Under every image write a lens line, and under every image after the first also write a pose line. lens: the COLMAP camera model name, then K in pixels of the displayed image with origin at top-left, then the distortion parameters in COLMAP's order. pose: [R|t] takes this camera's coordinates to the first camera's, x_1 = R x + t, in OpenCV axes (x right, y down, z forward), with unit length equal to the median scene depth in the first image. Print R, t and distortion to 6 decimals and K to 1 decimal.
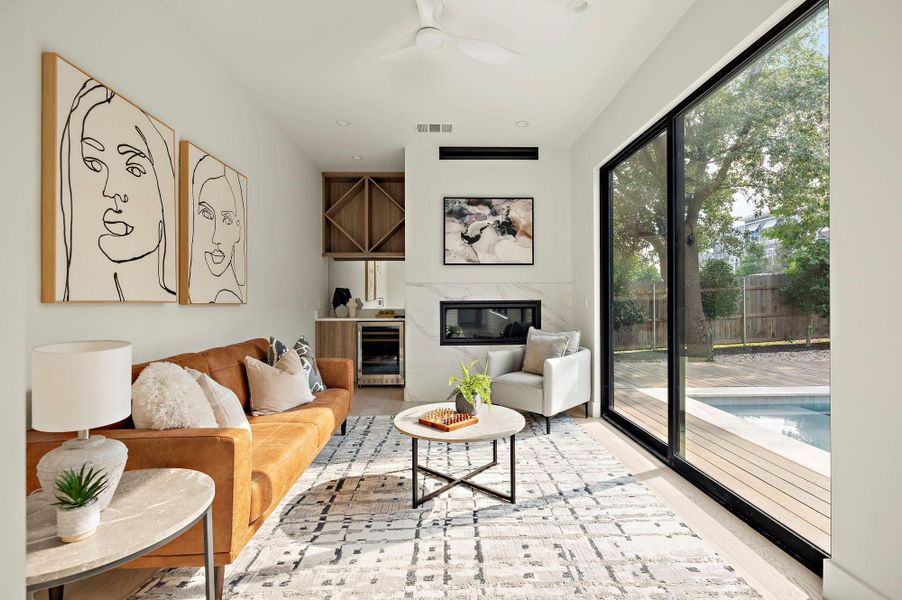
lens RADIAL K [[412.1, 0, 453.4], [0, 412.1, 300.5], [0, 0, 1]] dist [0.001857, 0.000245]
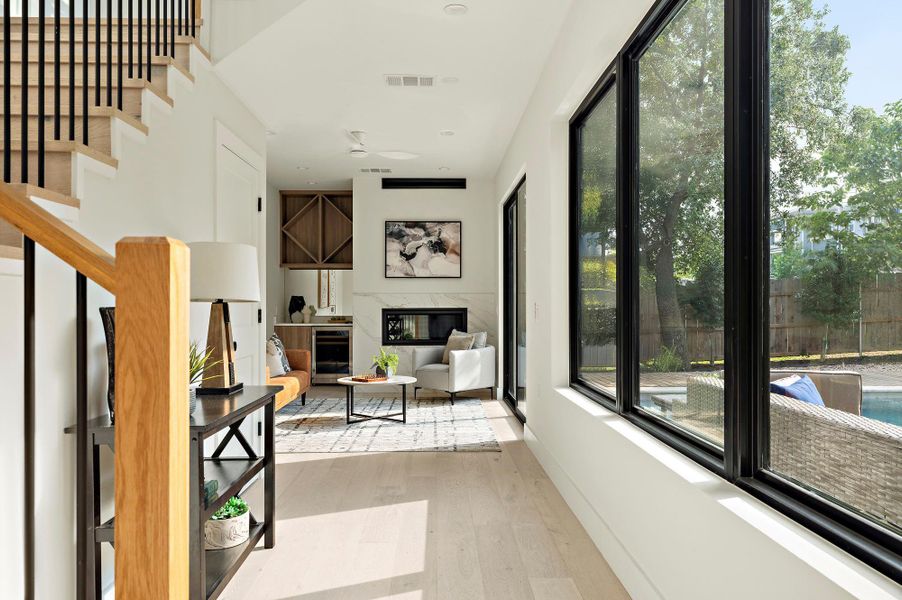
lens RADIAL K [[612.6, 0, 450.6], [0, 612.6, 306.5], [0, 0, 1]] dist [0.002715, 0.000614]
pose [[0.999979, 0.002609, 0.005927, 0.154178], [-0.002595, 0.999994, -0.002426, -0.000120], [-0.005933, 0.002411, 0.999979, -0.763912]]
